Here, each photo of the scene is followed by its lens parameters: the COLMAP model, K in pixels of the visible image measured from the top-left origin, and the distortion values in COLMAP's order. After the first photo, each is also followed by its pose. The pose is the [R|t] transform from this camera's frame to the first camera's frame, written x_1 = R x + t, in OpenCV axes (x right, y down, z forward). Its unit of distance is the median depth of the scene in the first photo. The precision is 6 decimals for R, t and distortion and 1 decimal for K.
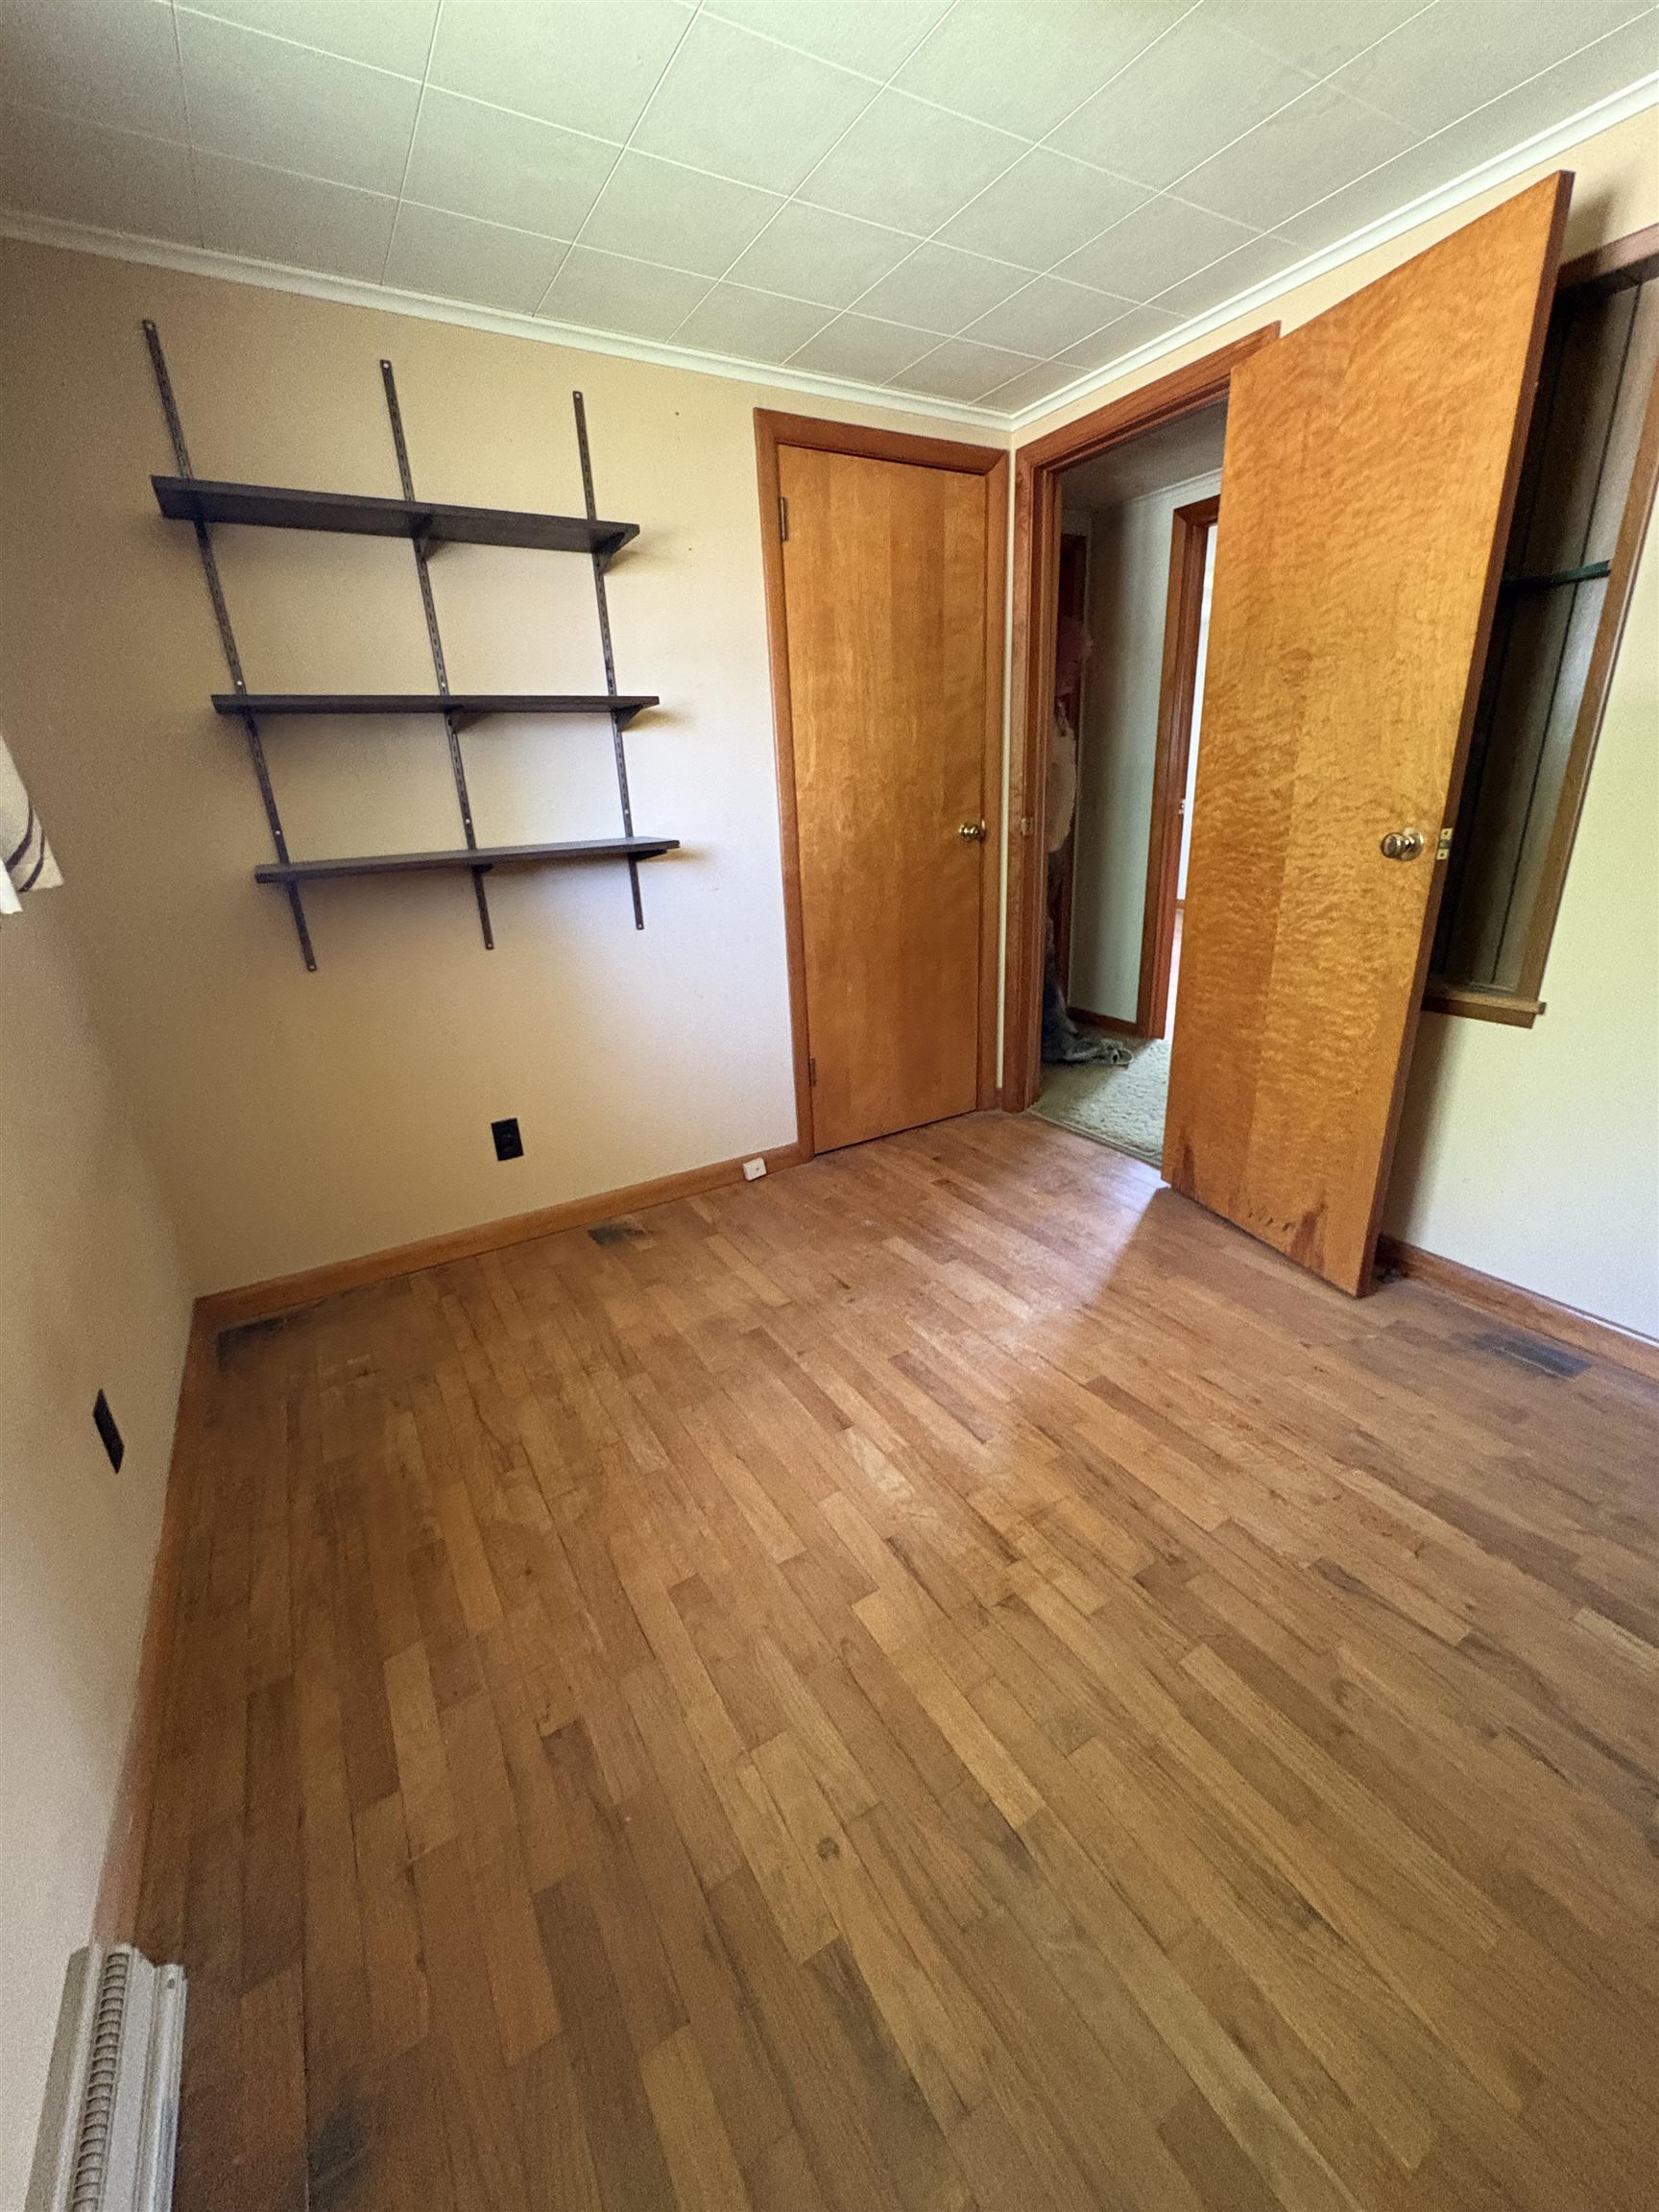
lens RADIAL K [[880.3, 0, 823.4], [0, 880.3, 1103.9], [0, 0, 1]] dist [-0.000270, -0.000359]
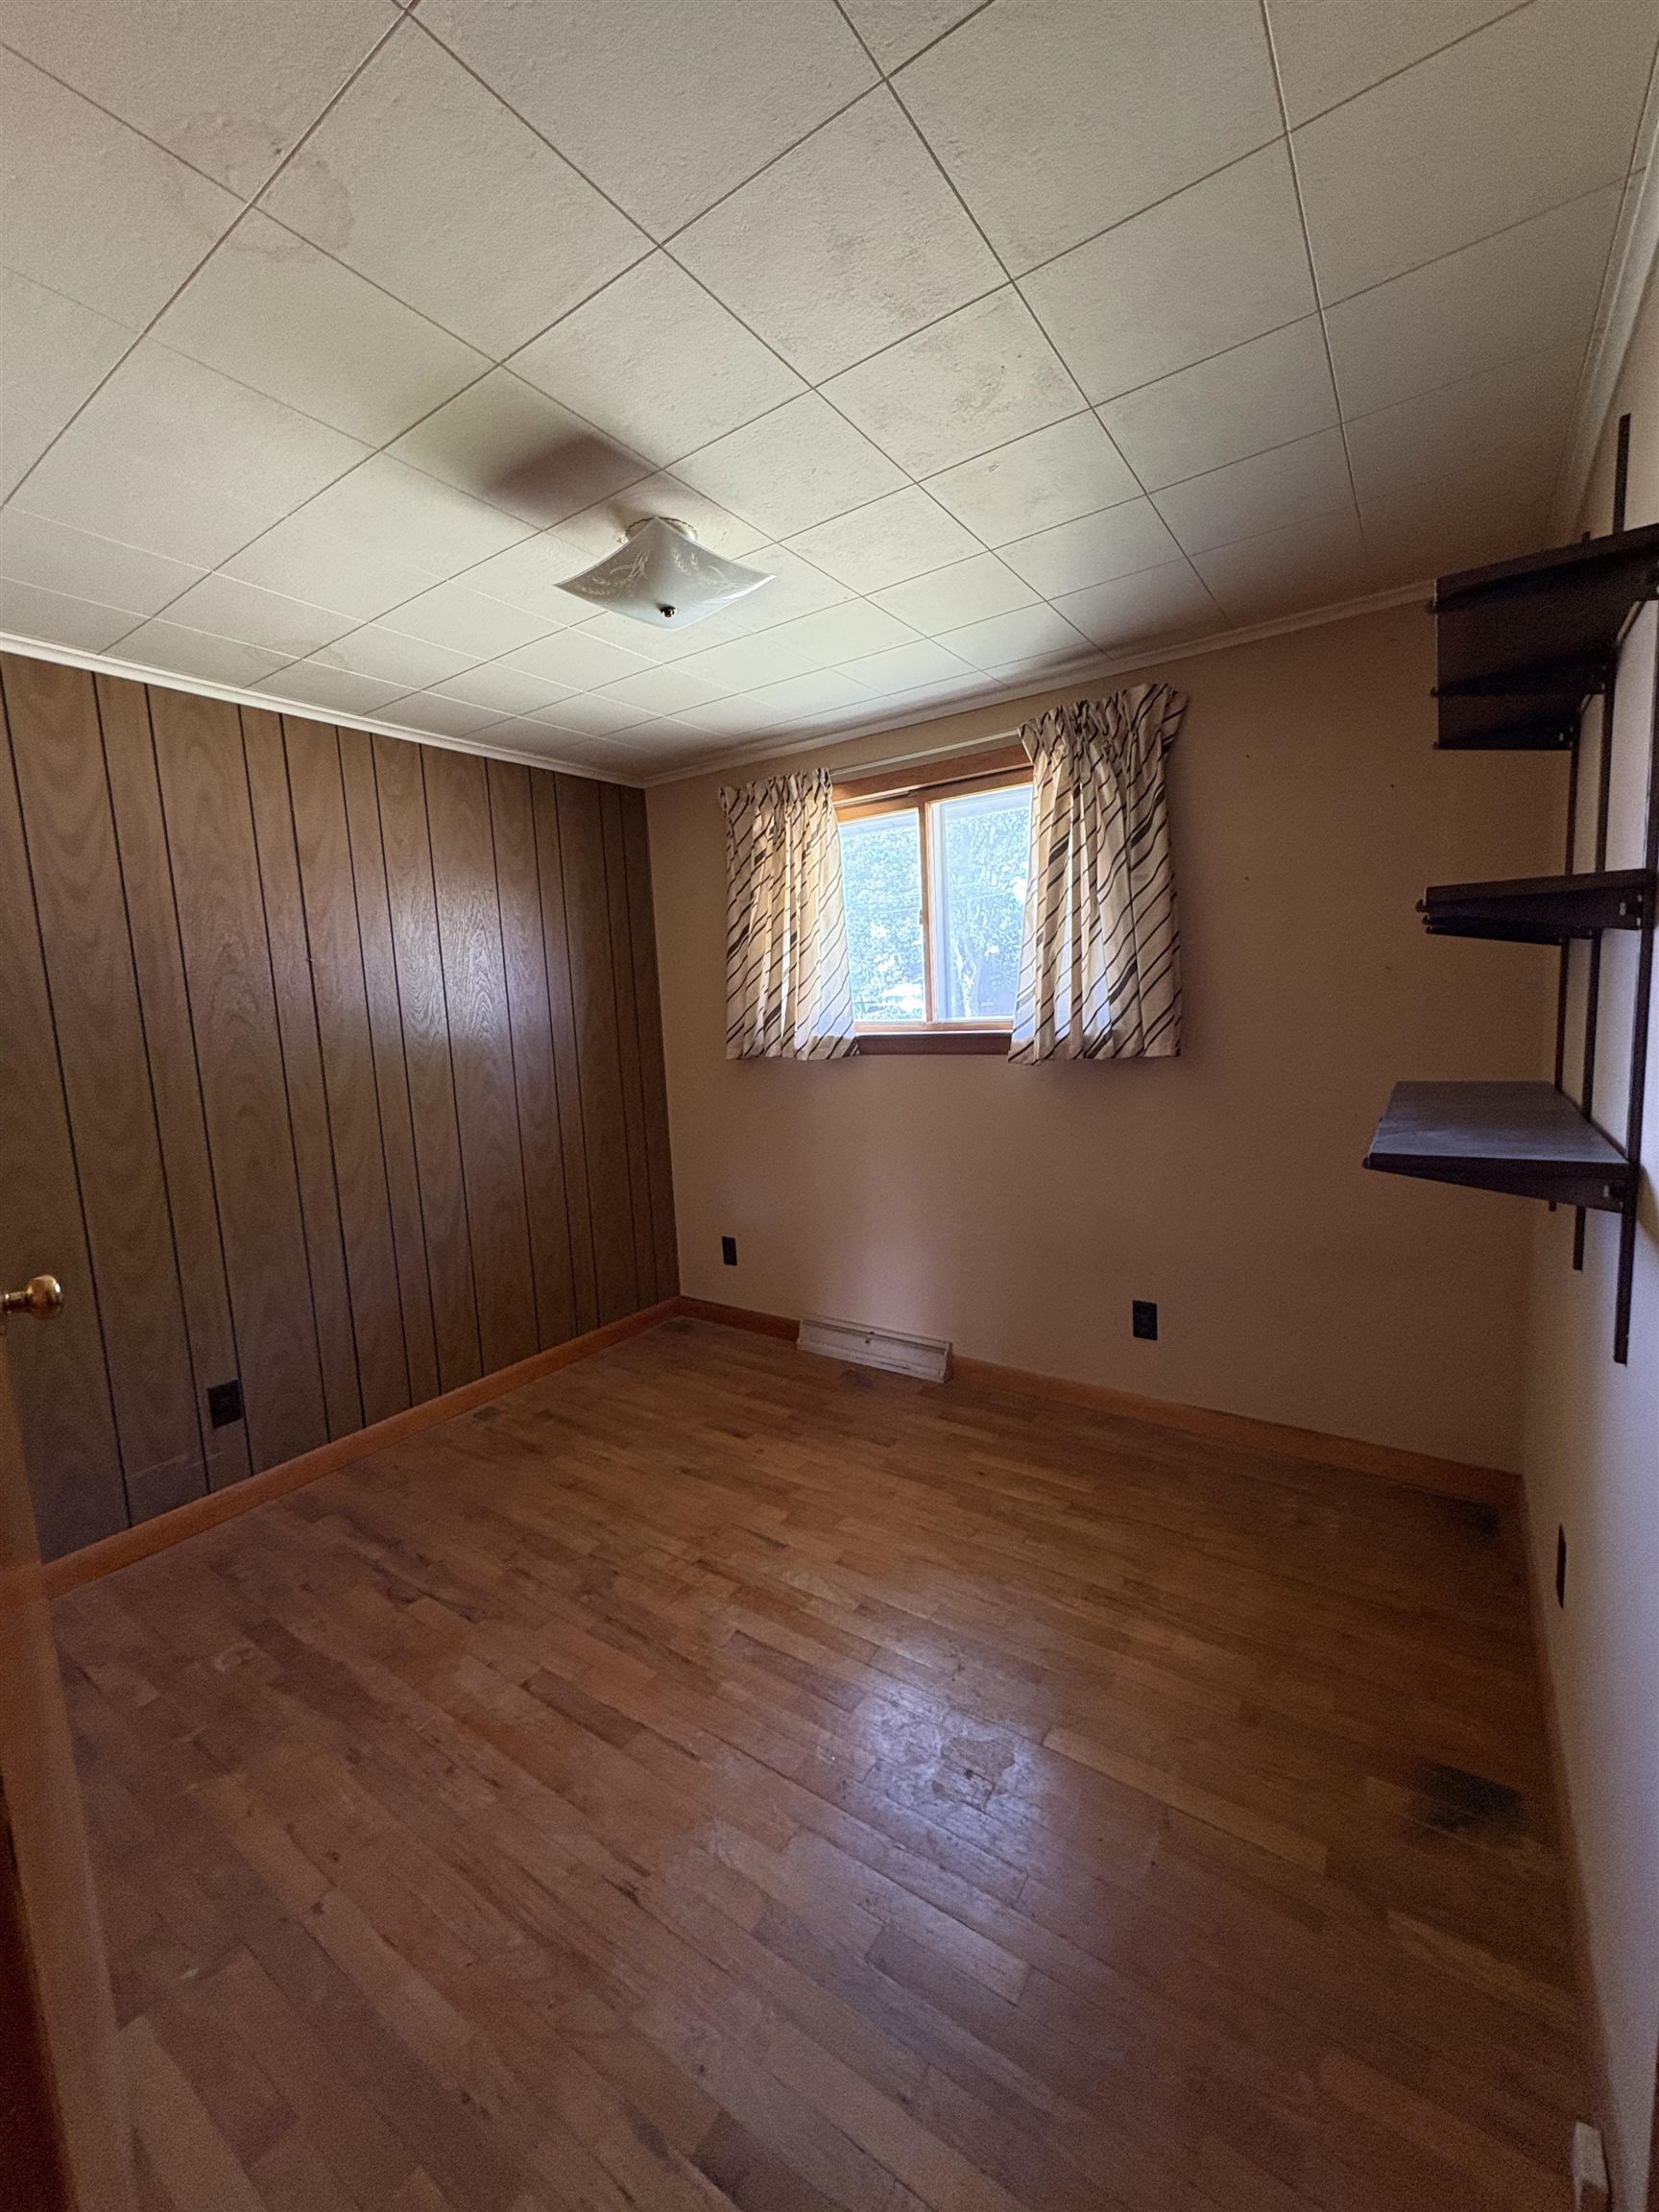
lens RADIAL K [[880.3, 0, 823.4], [0, 880.3, 1103.9], [0, 0, 1]] dist [-0.000270, -0.000359]
pose [[-0.904987, 0.137434, -0.402629, 0.499101], [-0.060441, 0.895253, 0.441439, -0.797036], [0.421124, 0.423832, -0.801886, 1.887713]]
